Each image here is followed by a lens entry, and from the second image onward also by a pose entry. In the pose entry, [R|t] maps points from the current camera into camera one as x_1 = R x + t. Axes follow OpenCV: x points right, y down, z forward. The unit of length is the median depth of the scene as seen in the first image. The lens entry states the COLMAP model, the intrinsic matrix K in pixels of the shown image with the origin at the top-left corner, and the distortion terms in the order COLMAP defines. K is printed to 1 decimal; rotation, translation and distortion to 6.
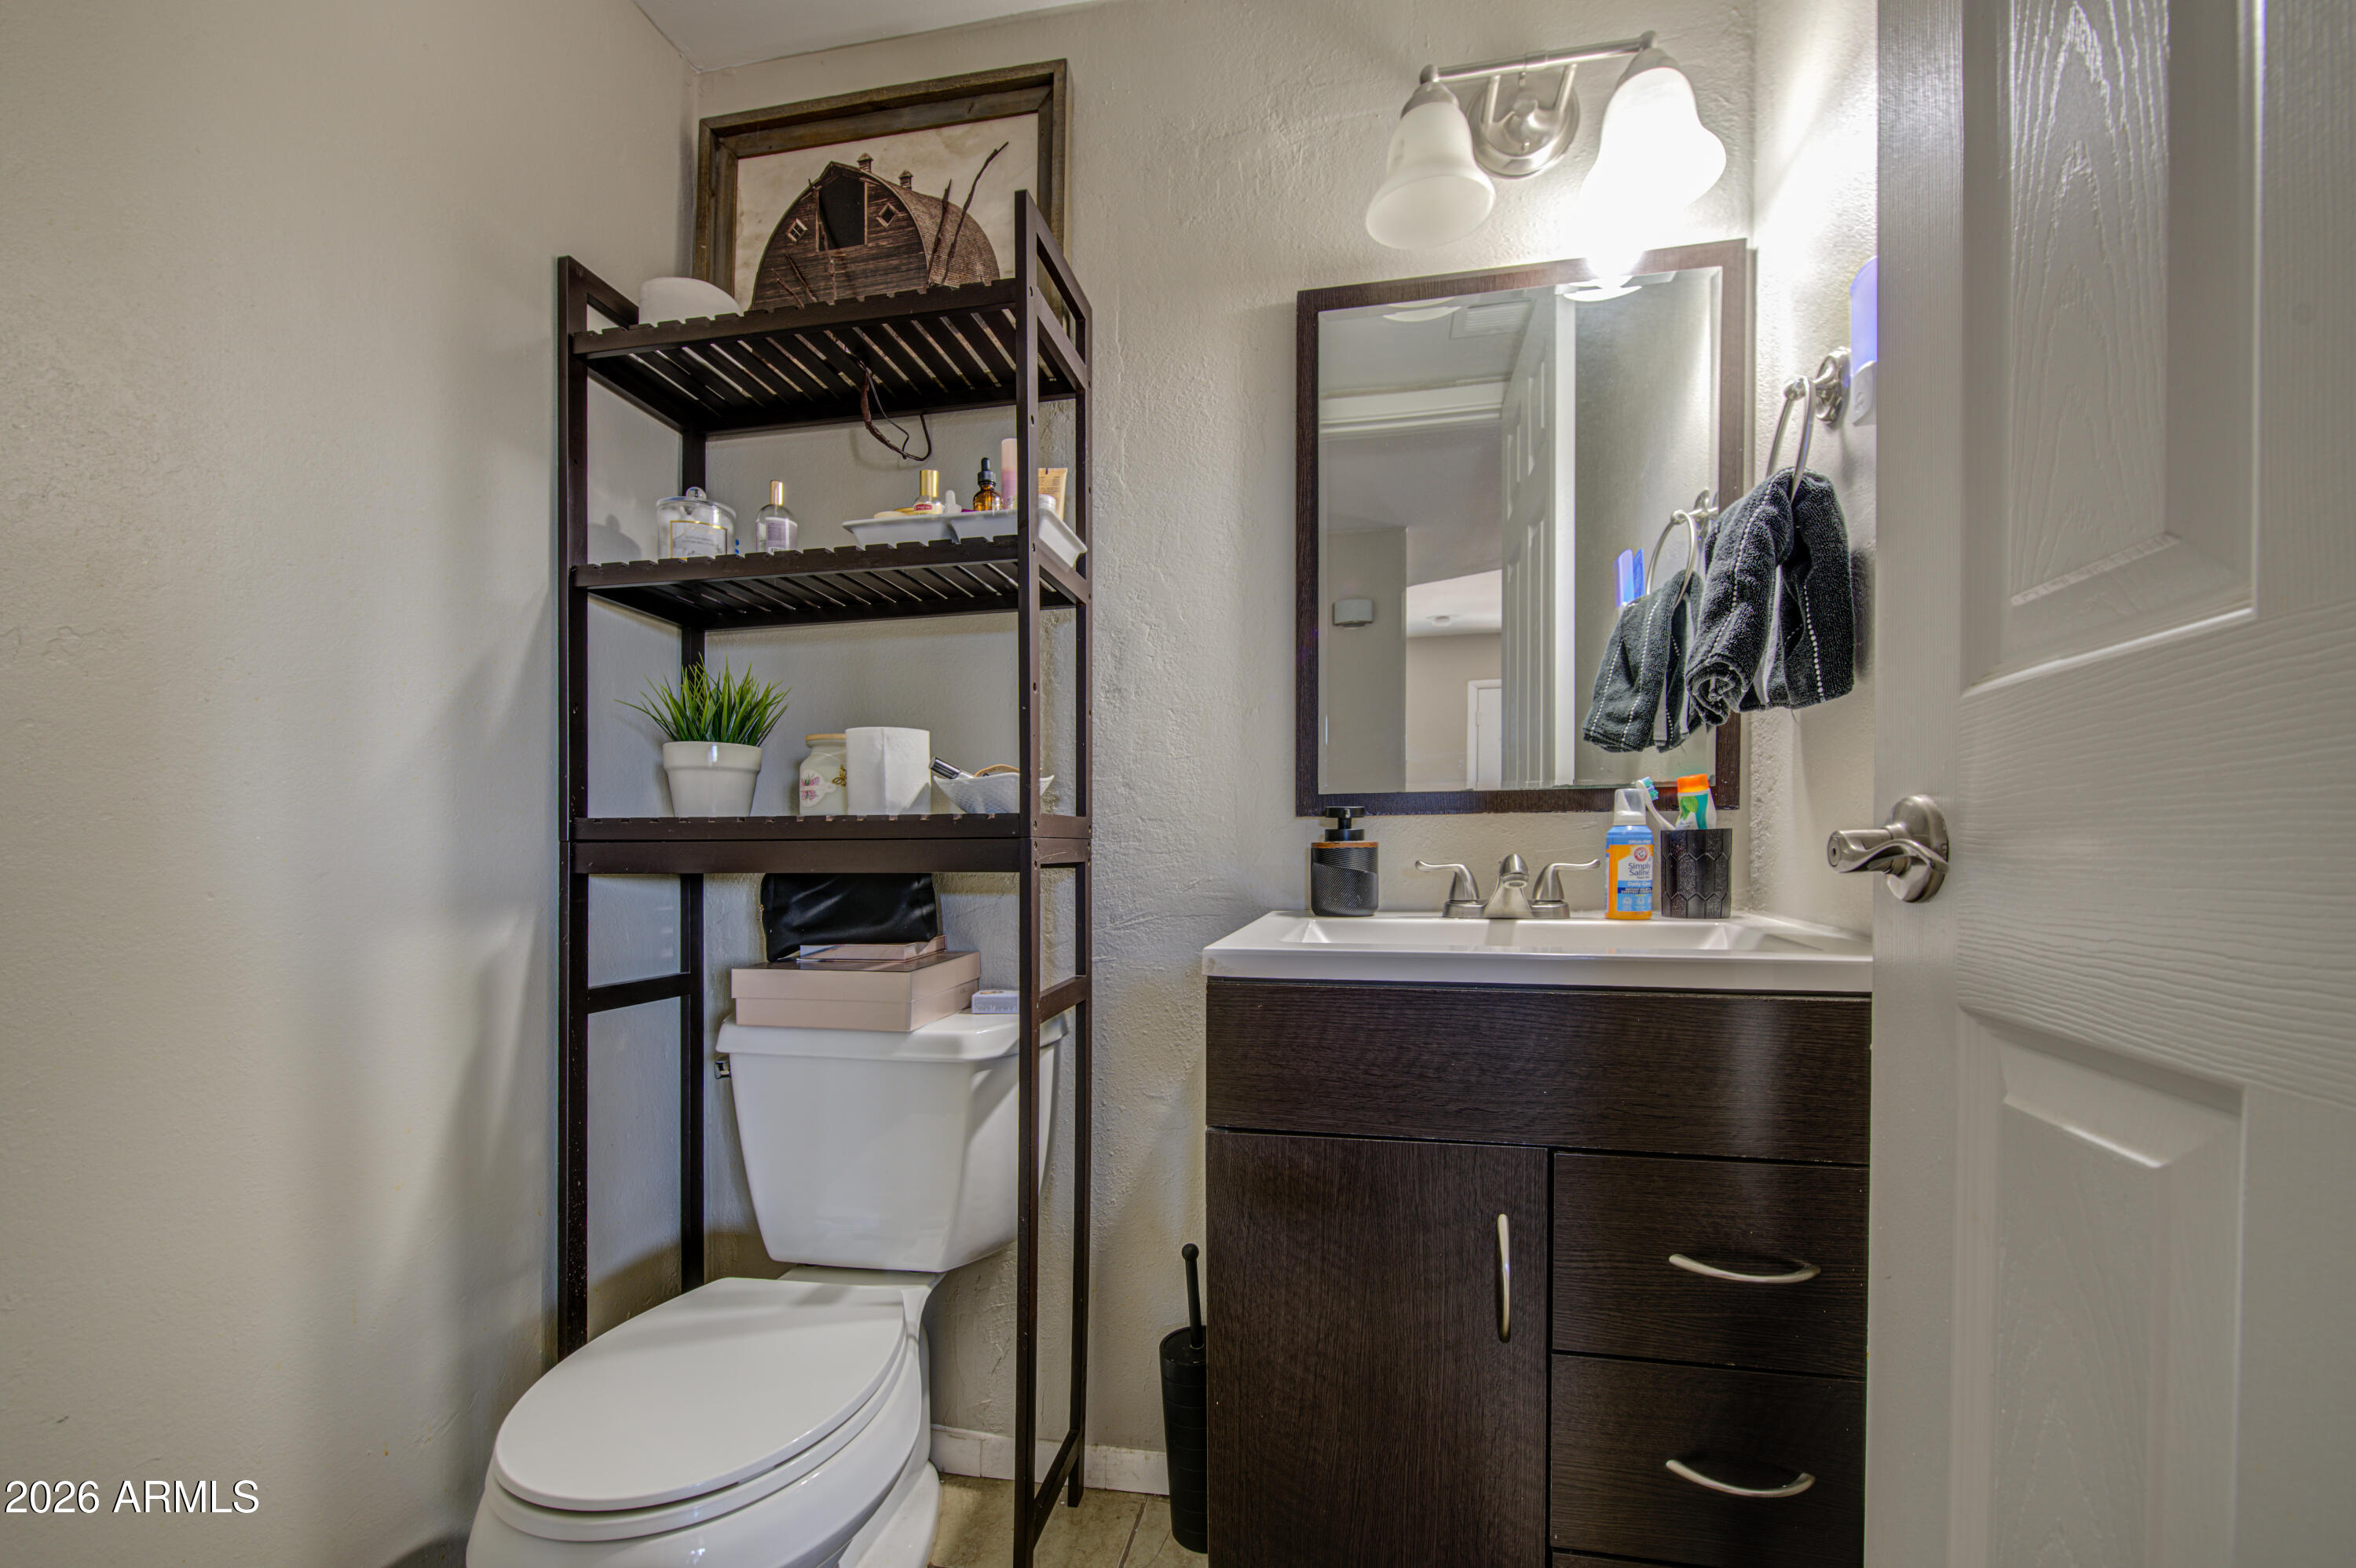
lens RADIAL K [[982.4, 0, 1175.6], [0, 982.4, 911.6], [0, 0, 1]] dist [-0.000928, -0.000483]
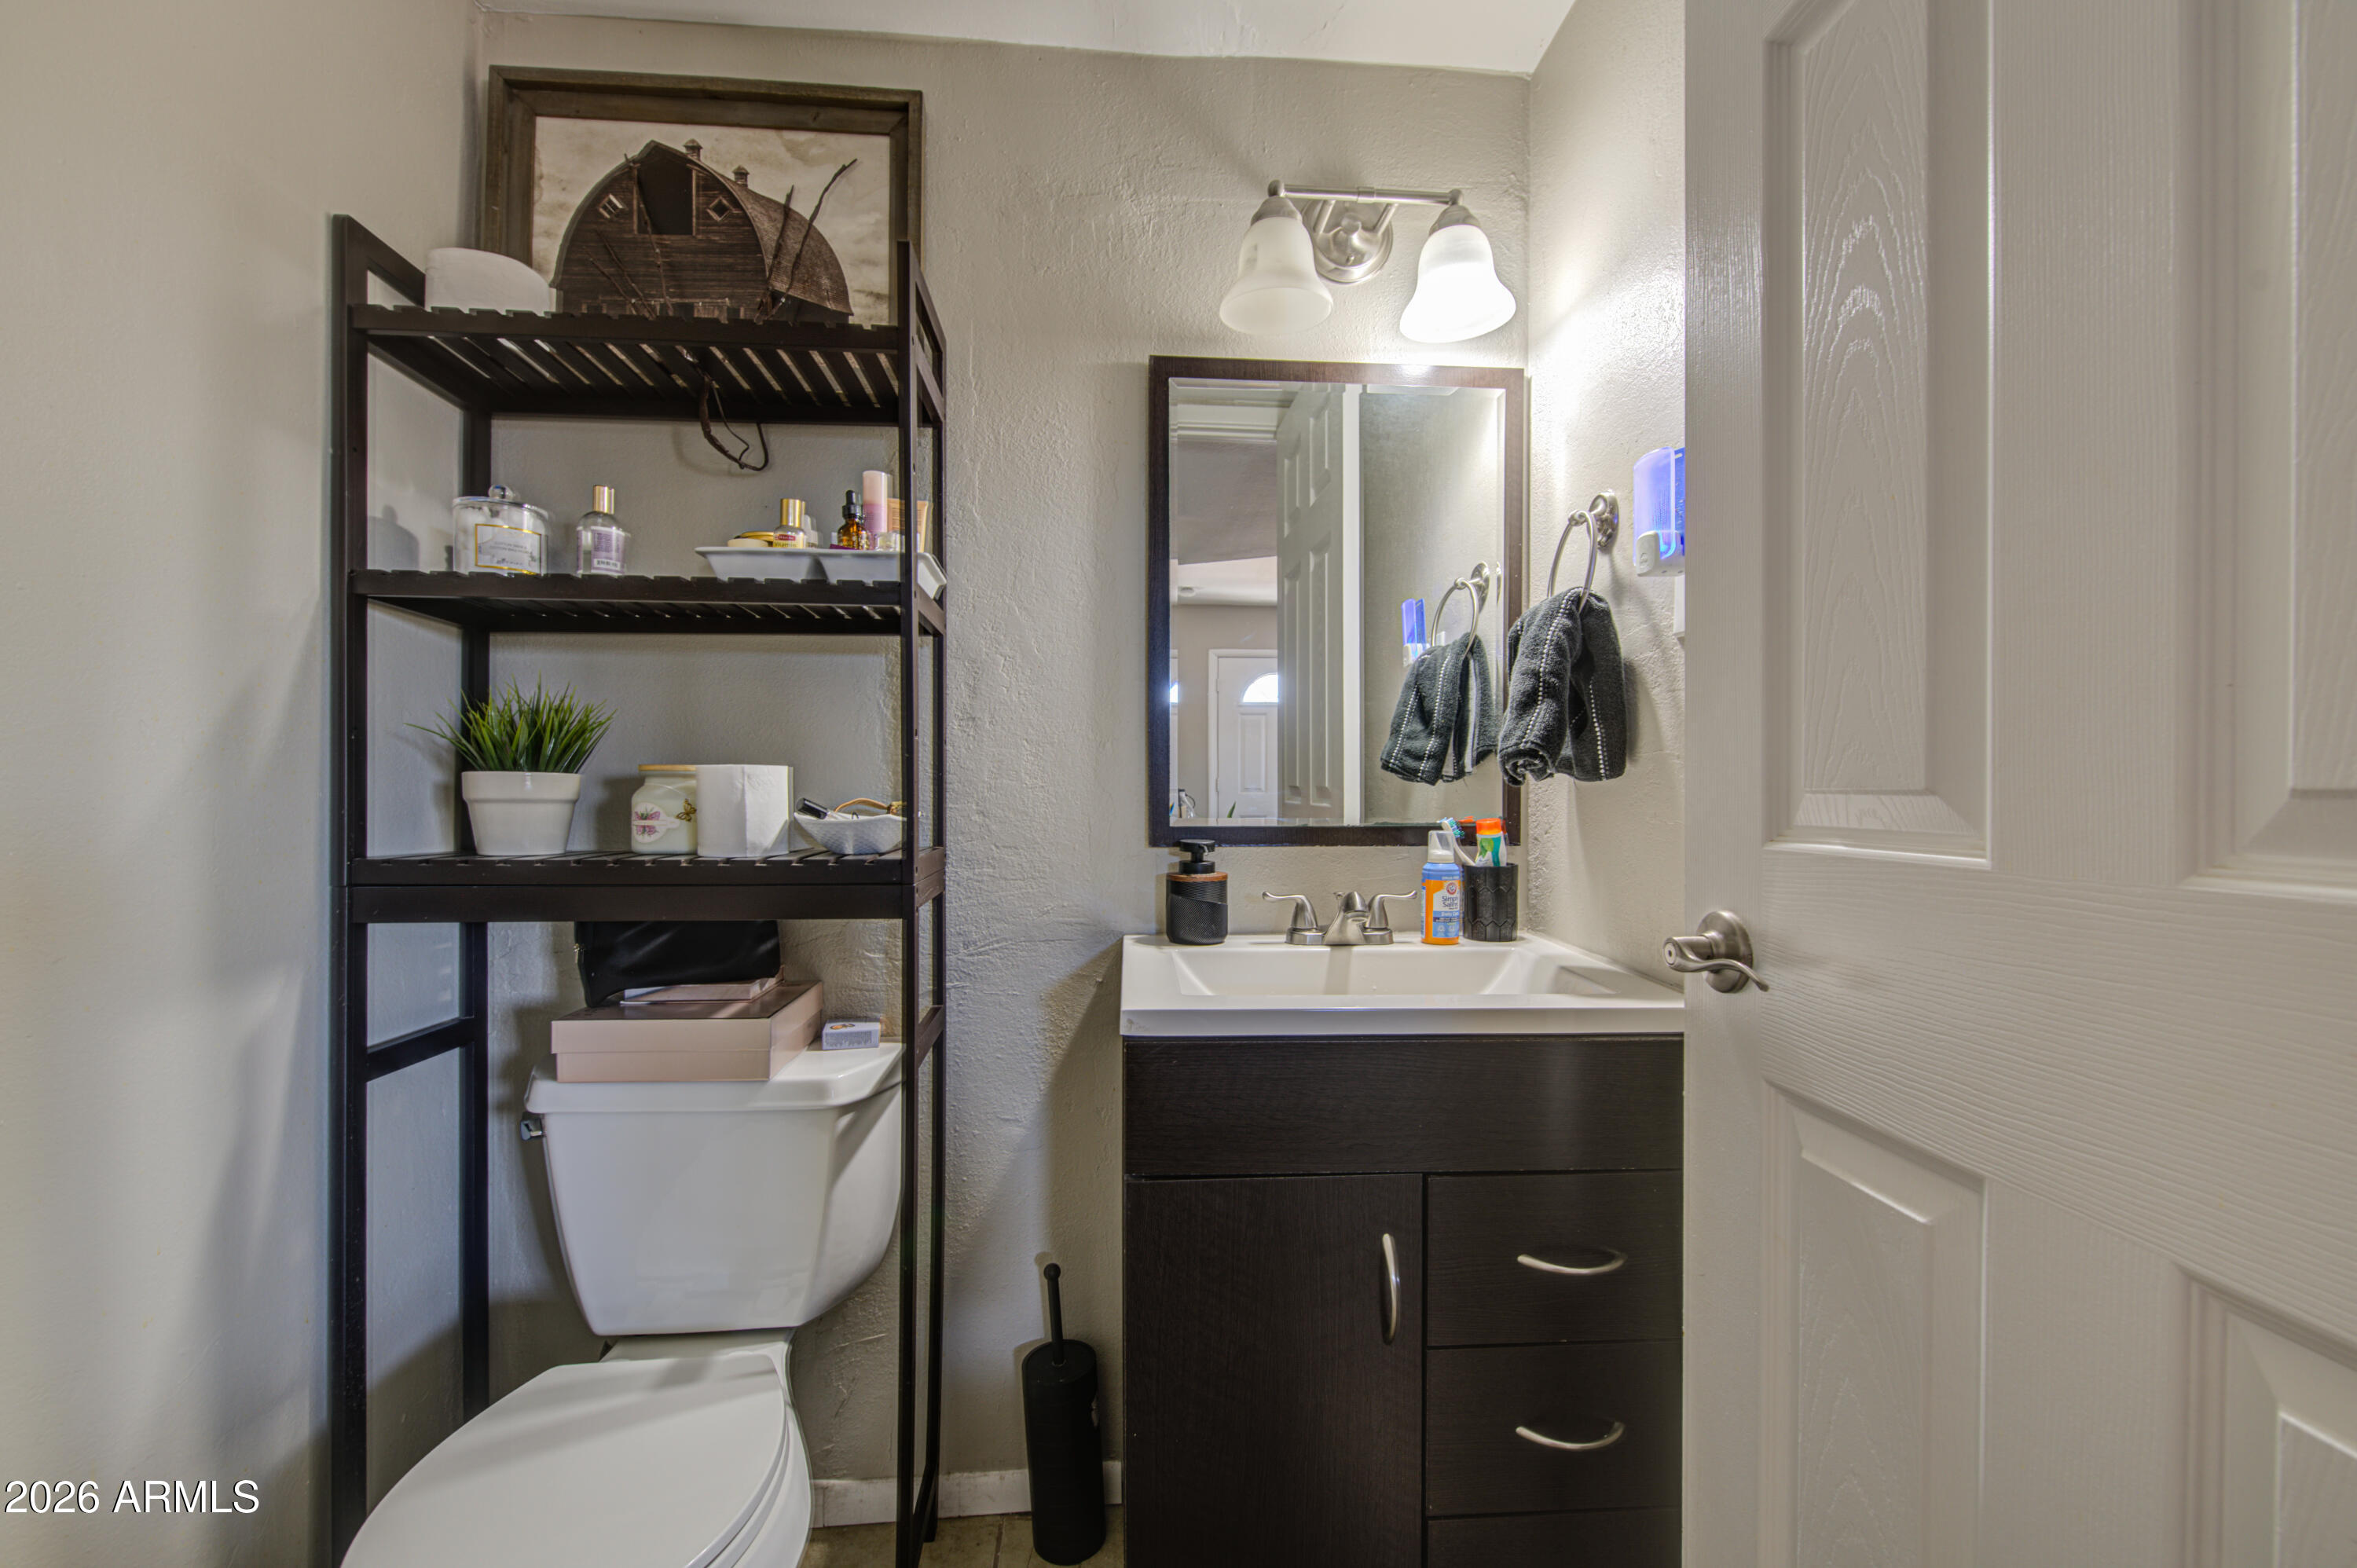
lens RADIAL K [[991.7, 0, 1172.3], [0, 991.7, 846.7], [0, 0, 1]] dist [0.000661, -0.000488]
pose [[0.963066, -0.003973, 0.269235, -0.149981], [0.006305, 0.999950, -0.007796, -0.094250], [-0.269190, 0.009205, 0.963043, -0.038868]]
